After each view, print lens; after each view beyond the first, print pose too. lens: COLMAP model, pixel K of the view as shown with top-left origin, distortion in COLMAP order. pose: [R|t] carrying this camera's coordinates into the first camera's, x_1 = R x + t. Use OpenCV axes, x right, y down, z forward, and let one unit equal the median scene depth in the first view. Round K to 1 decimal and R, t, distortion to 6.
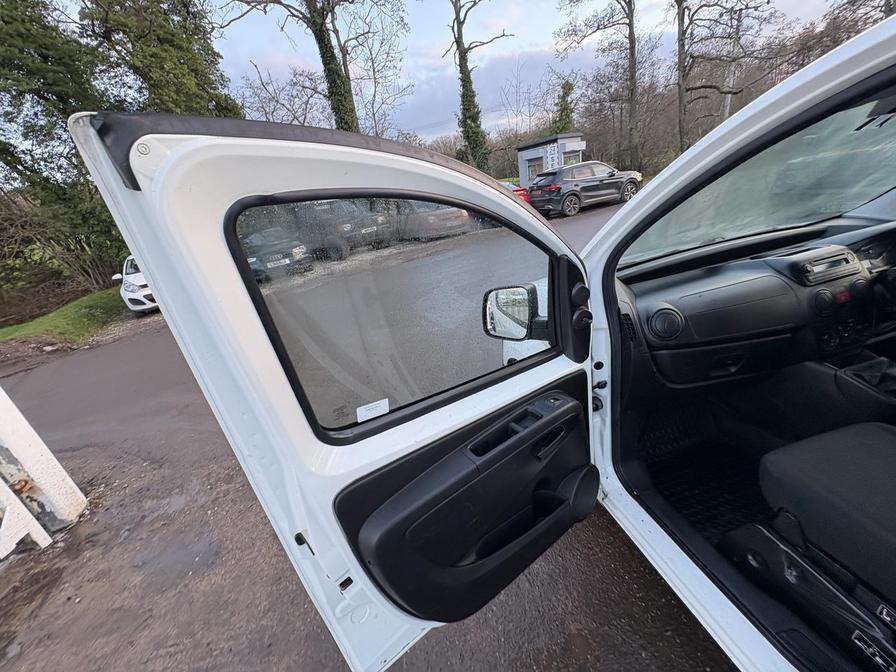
lens RADIAL K [[356.3, 0, 448.2], [0, 356.3, 335.9], [0, 0, 1]] dist [-0.000963, 0.000249]
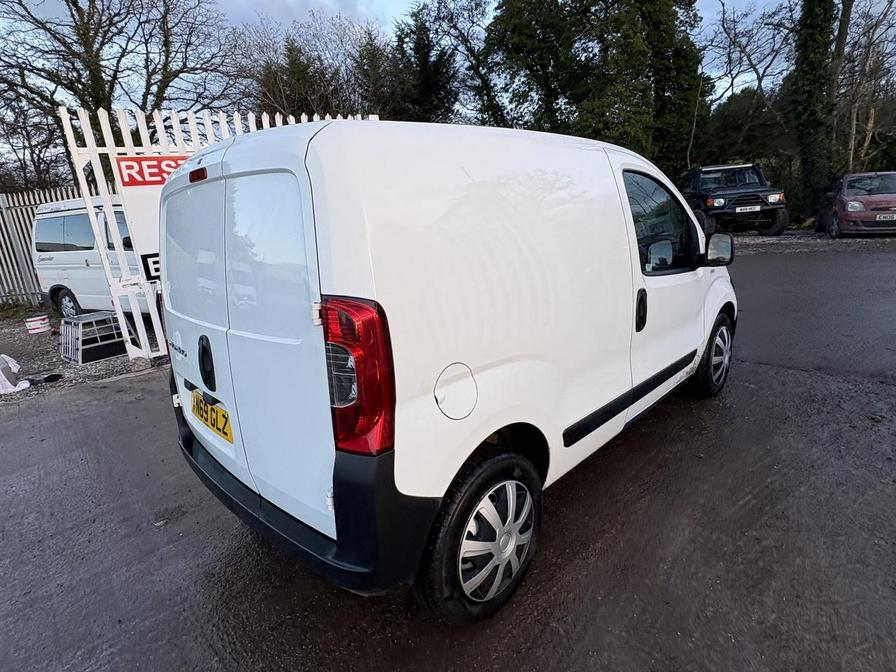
lens RADIAL K [[483.8, 0, 447.7], [0, 483.8, 331.6], [0, 0, 1]] dist [0.004086, -0.002502]
pose [[0.552266, 0.329627, -0.765734, 0.241298], [-0.330012, 0.929921, 0.162292, 0.000044], [0.765568, 0.163073, 0.622345, -0.098943]]
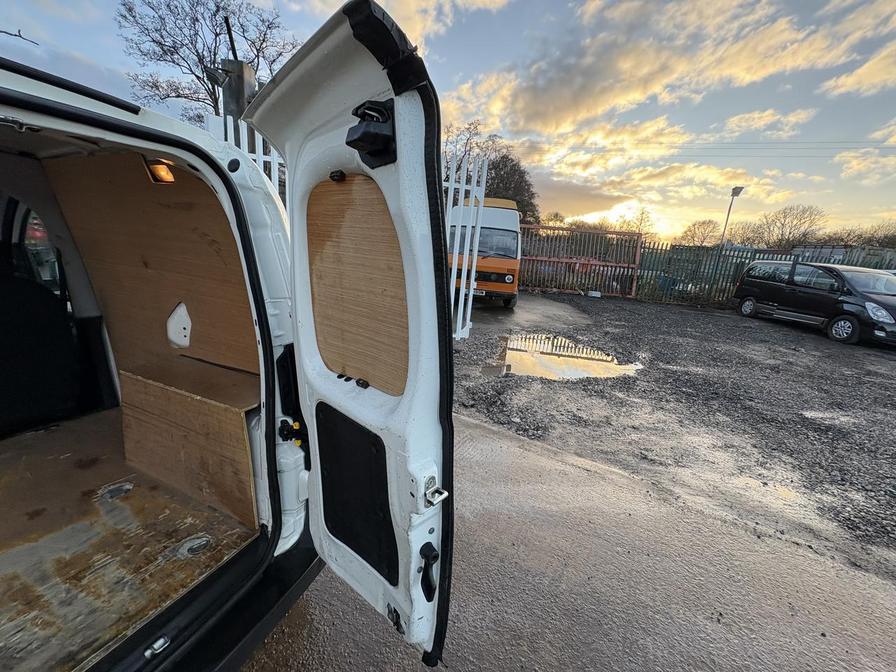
lens RADIAL K [[356.3, 0, 451.2], [0, 356.3, 334.6], [0, 0, 1]] dist [-0.000963, 0.000249]
pose [[0.604015, 0.019033, 0.796746, 0.122440], [0.123549, 0.985393, -0.117203, 0.031290], [-0.787338, 0.169229, 0.592841, -0.128584]]
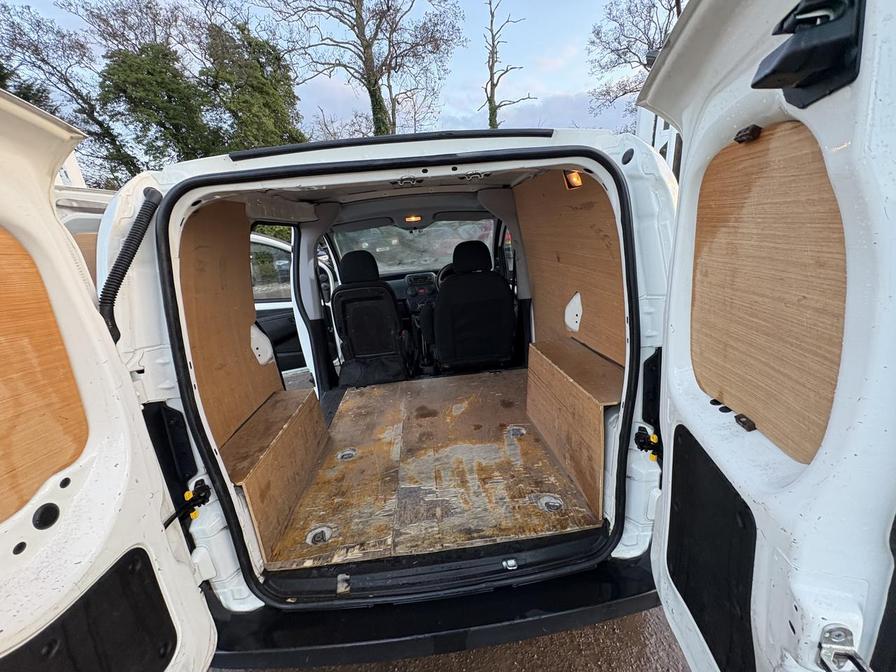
lens RADIAL K [[356.3, 0, 447.6], [0, 356.3, 335.4], [0, 0, 1]] dist [-0.000963, 0.000249]
pose [[0.985157, 0.130447, -0.111575, 0.129731], [-0.137489, 0.988809, -0.057907, 0.027318], [0.102772, 0.072388, 0.992067, -0.127042]]
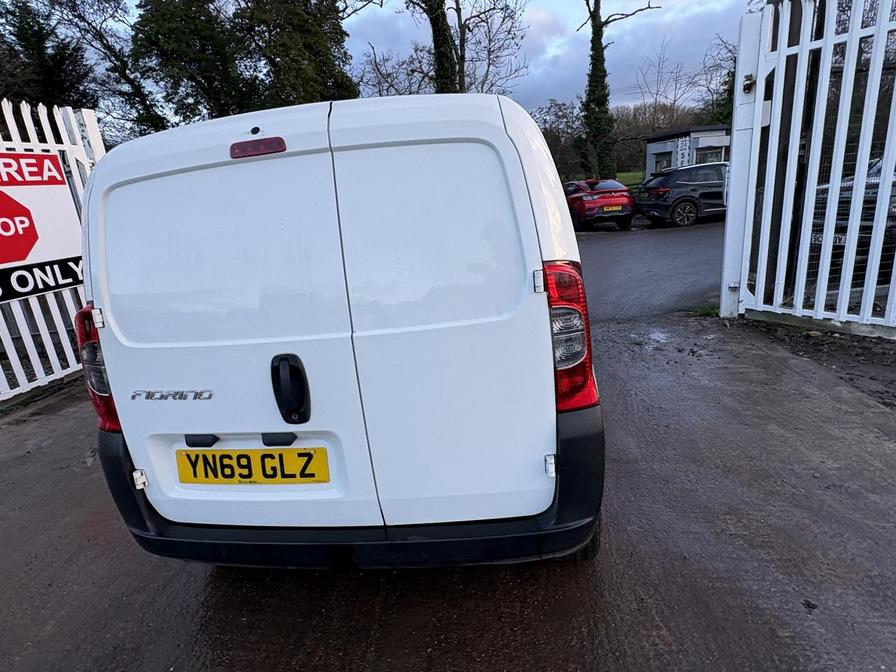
lens RADIAL K [[483.8, 0, 446.8], [0, 483.8, 334.7], [0, 0, 1]] dist [0.004086, -0.002502]
pose [[0.942131, 0.161285, -0.293899, 0.172257], [-0.179678, 0.983048, -0.036508, 0.034697], [0.283029, 0.087203, 0.955139, -0.151085]]
